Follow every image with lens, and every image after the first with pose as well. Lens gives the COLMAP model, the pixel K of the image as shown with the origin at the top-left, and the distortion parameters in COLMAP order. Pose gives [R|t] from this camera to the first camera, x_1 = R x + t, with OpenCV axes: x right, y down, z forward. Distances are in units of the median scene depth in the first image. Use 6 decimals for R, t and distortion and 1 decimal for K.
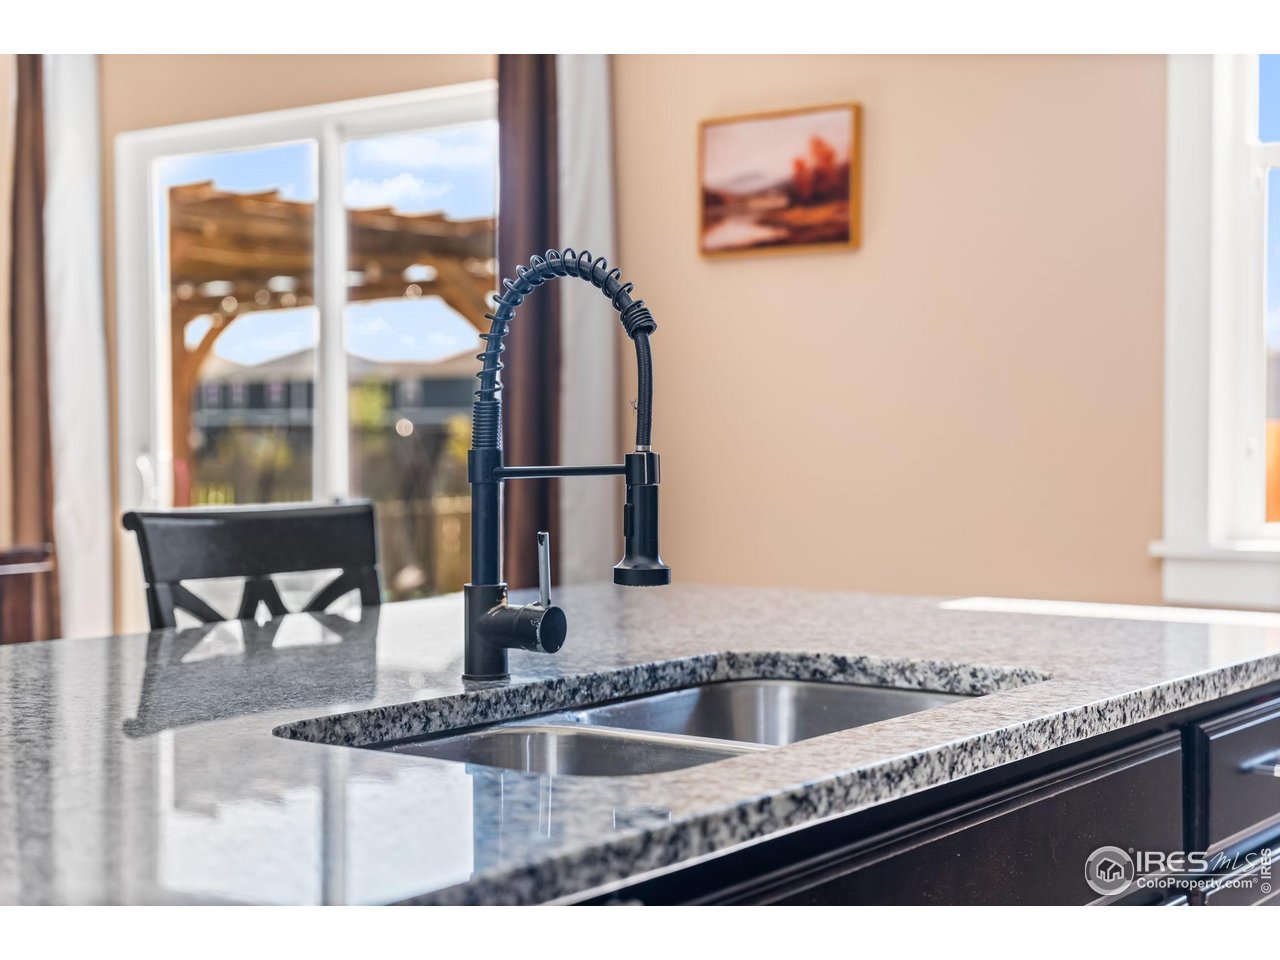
lens RADIAL K [[1861.6, 0, 640.0], [0, 1861.6, 480.0], [0, 0, 1]] dist [-0.011197, -0.001652]
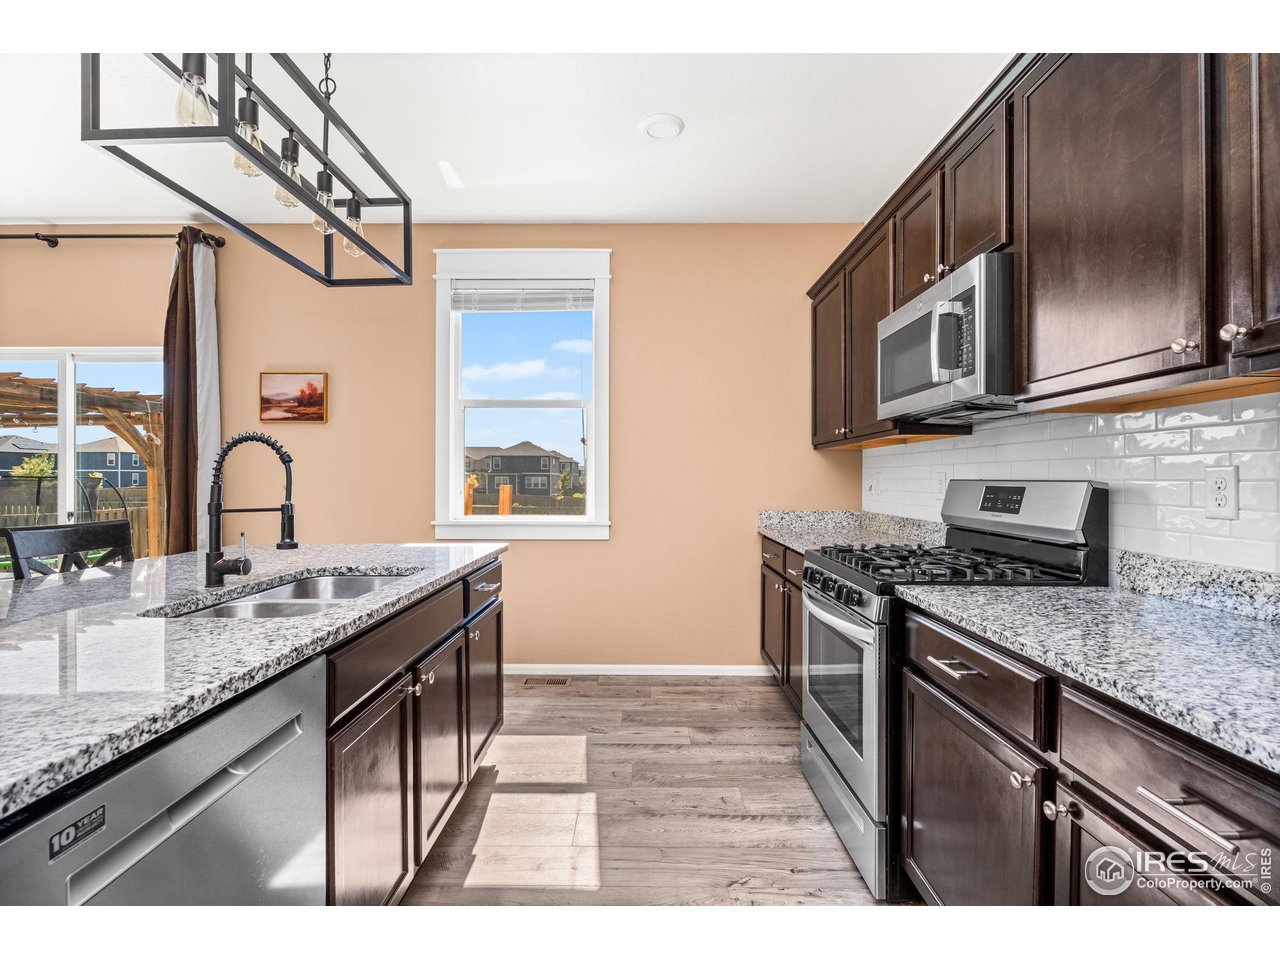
lens RADIAL K [[603.7, 0, 640.0], [0, 603.7, 480.0], [0, 0, 1]] dist [-0.000325, -0.000129]
pose [[0.800248, 0.002238, 0.599666, -0.103874], [0.011333, 0.999758, -0.018855, -0.022952], [-0.599563, 0.021885, 0.800028, -0.075705]]
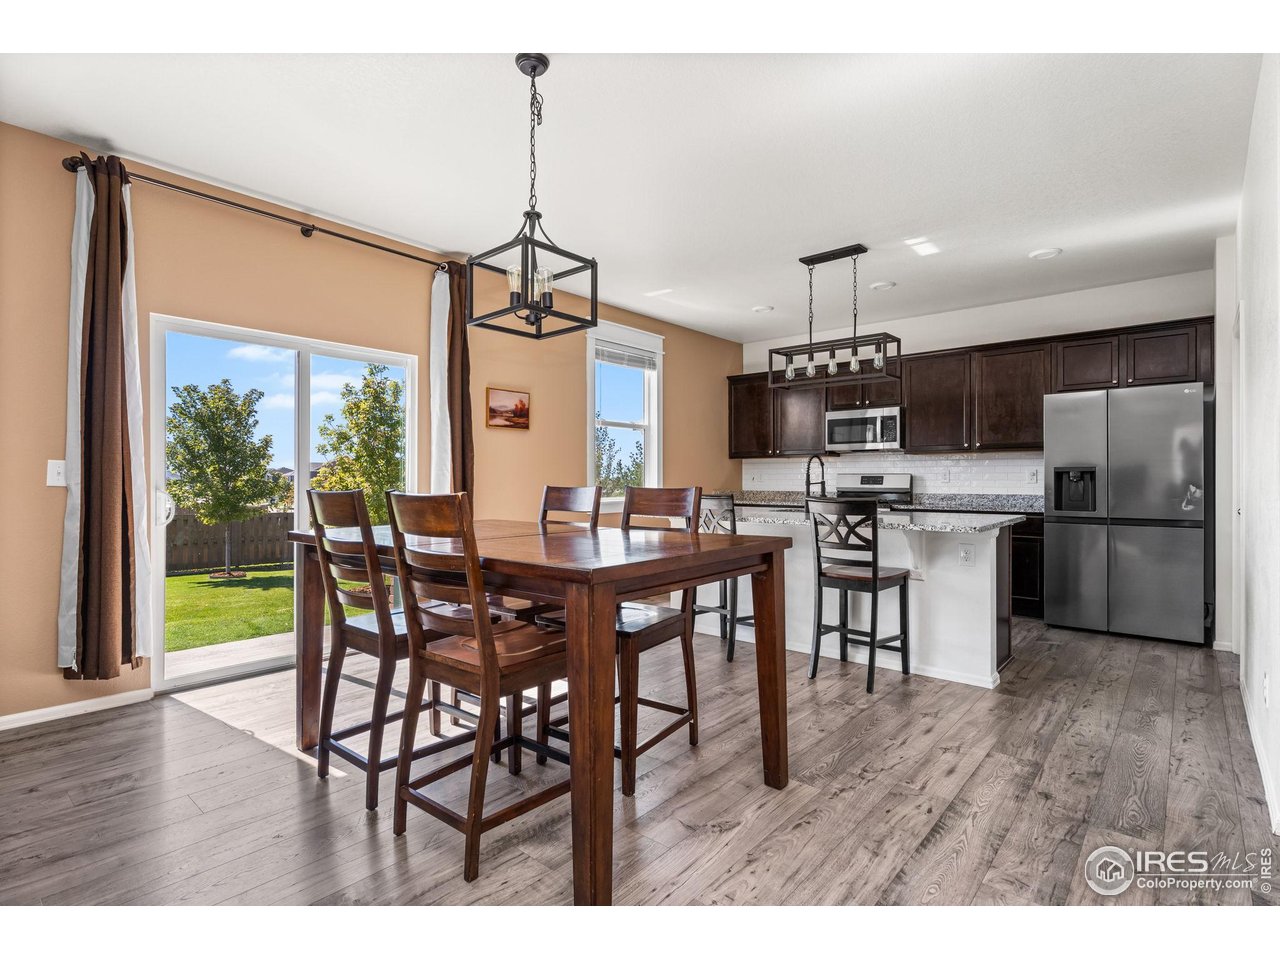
lens RADIAL K [[603.7, 0, 640.0], [0, 603.7, 480.0], [0, 0, 1]] dist [-0.000325, -0.000129]
pose [[0.082163, 0.001353, 0.996618, -2.080596], [0.025826, 0.999660, -0.003487, -0.023521], [-0.996284, 0.026025, 0.082100, 1.269370]]
